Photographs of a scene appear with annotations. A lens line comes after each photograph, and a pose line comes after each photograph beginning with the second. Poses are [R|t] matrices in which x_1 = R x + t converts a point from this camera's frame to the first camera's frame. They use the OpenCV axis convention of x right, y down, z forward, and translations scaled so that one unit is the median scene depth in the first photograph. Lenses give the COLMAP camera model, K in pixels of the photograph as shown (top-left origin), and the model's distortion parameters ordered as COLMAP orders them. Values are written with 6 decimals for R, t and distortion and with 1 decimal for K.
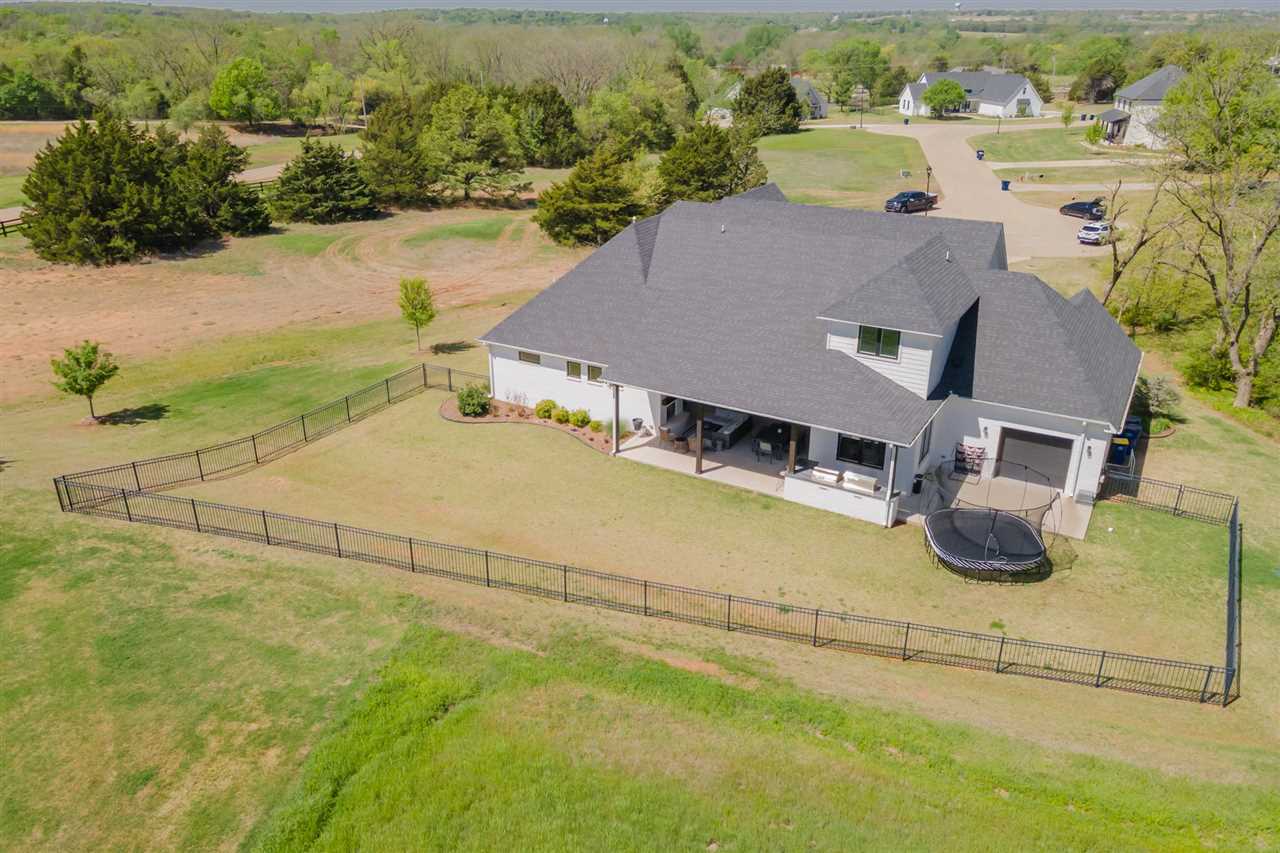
lens RADIAL K [[927.8, 0, 640.0], [0, 927.8, 426.5], [0, 0, 1]] dist [0.001103, 0.074518]
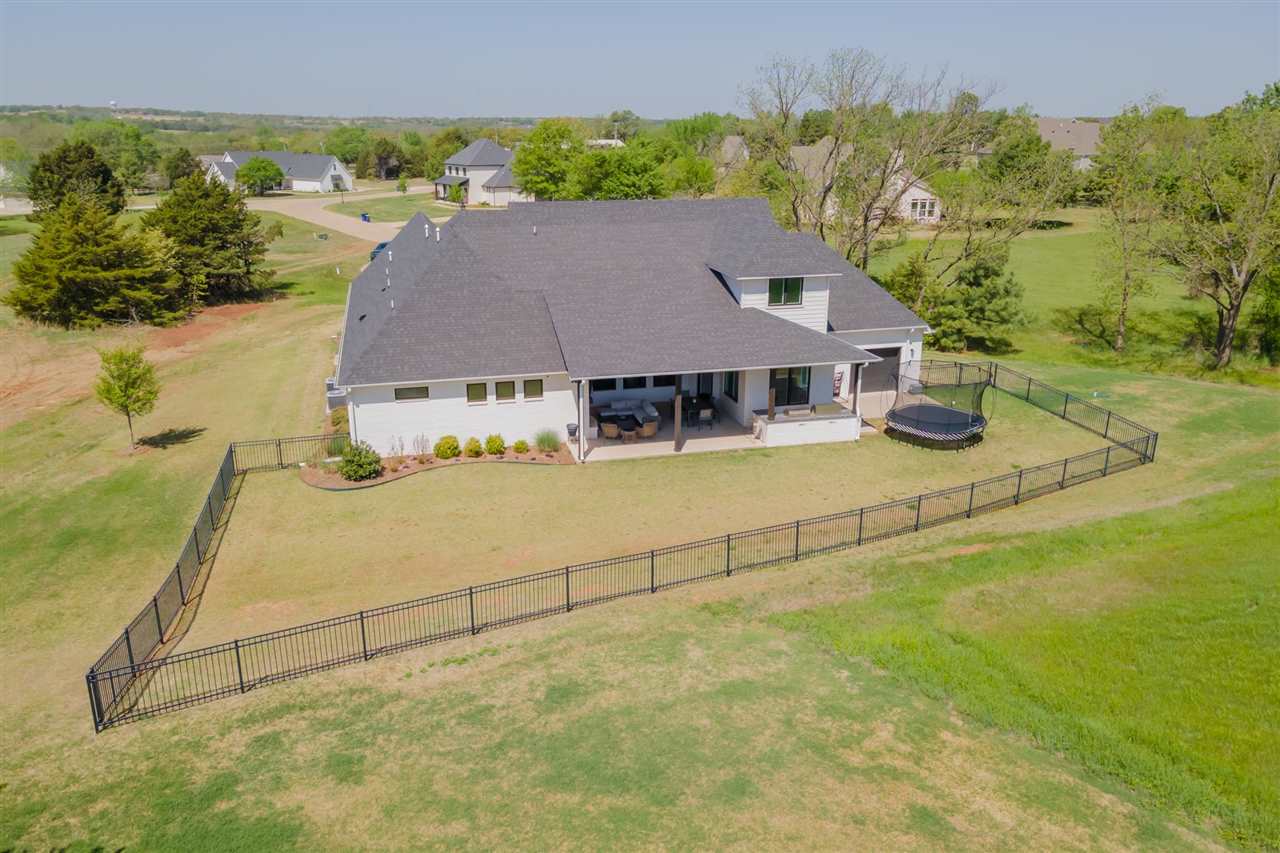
lens RADIAL K [[927.8, 0, 640.0], [0, 927.8, 426.5], [0, 0, 1]] dist [0.001103, 0.074518]
pose [[0.703613, -0.216846, 0.676688, -0.580839], [0.279907, 0.959885, 0.016552, -0.002214], [-0.653131, 0.177763, 0.736084, 0.278448]]
